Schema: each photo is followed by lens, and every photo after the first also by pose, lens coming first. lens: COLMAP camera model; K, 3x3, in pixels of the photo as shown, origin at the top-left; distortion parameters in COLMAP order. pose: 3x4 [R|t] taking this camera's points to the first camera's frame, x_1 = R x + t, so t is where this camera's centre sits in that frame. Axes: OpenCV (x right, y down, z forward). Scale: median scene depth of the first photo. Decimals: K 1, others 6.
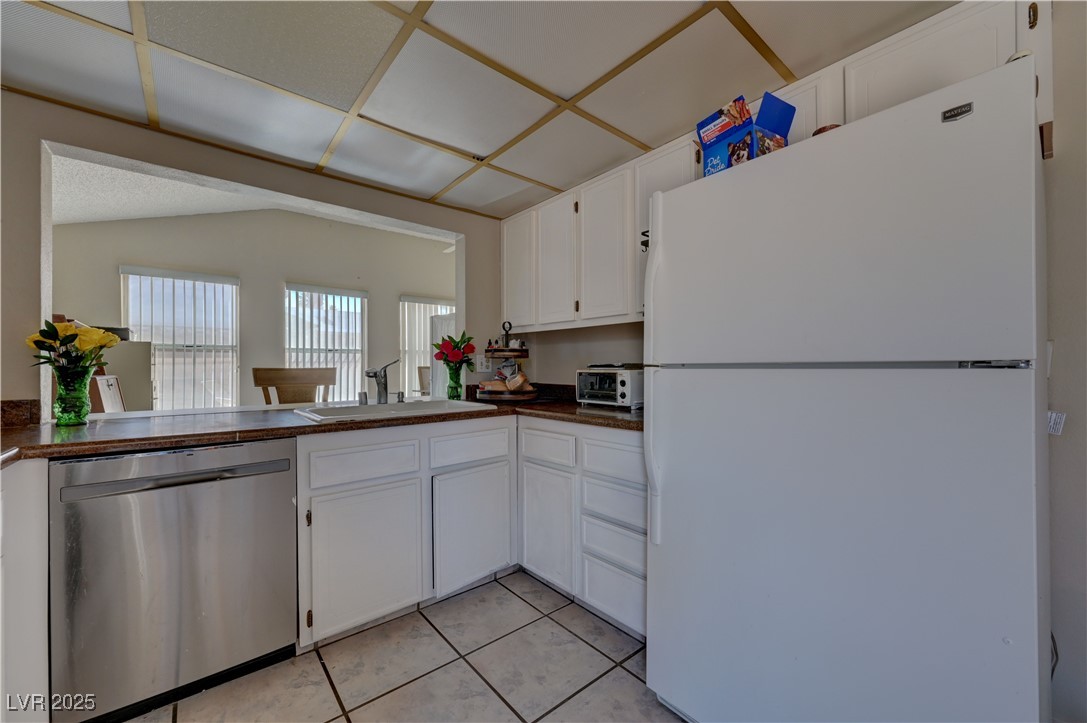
lens RADIAL K [[428.6, 0, 547.5], [0, 428.6, 366.1], [0, 0, 1]] dist [-0.000754, -0.000027]
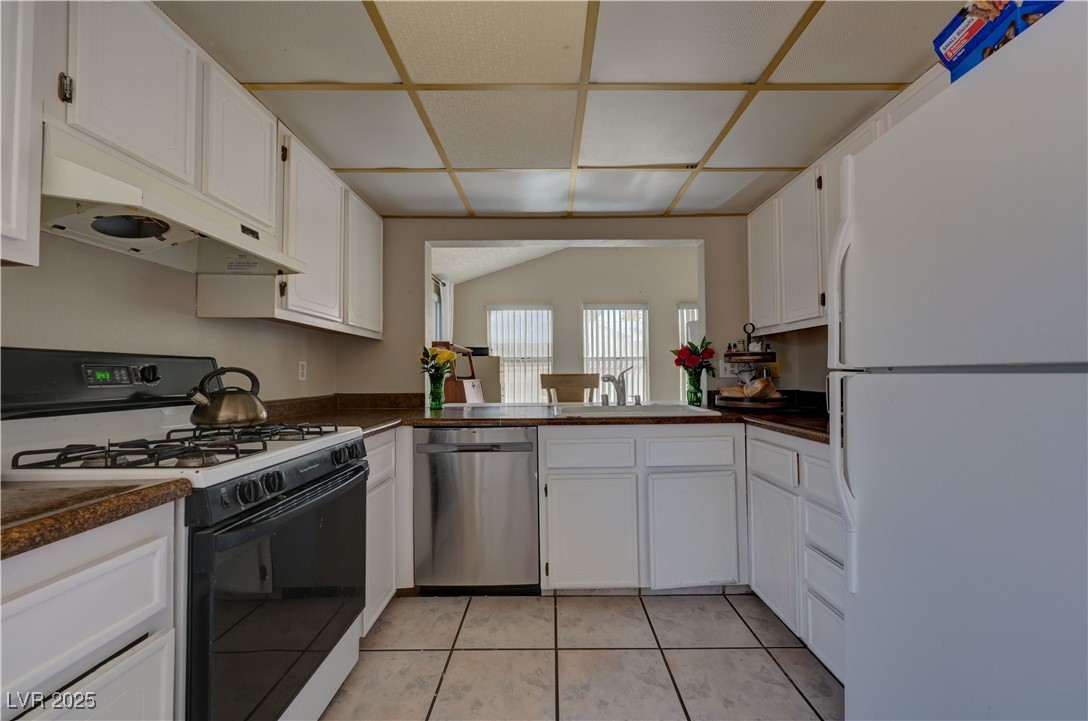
lens RADIAL K [[429.0, 0, 548.0], [0, 429.0, 365.1], [0, 0, 1]] dist [-0.000754, -0.000027]
pose [[0.762645, -0.016456, -0.646608, 0.210484], [0.007018, 0.999828, -0.017168, -0.000212], [0.646779, 0.008555, 0.762629, 0.010836]]
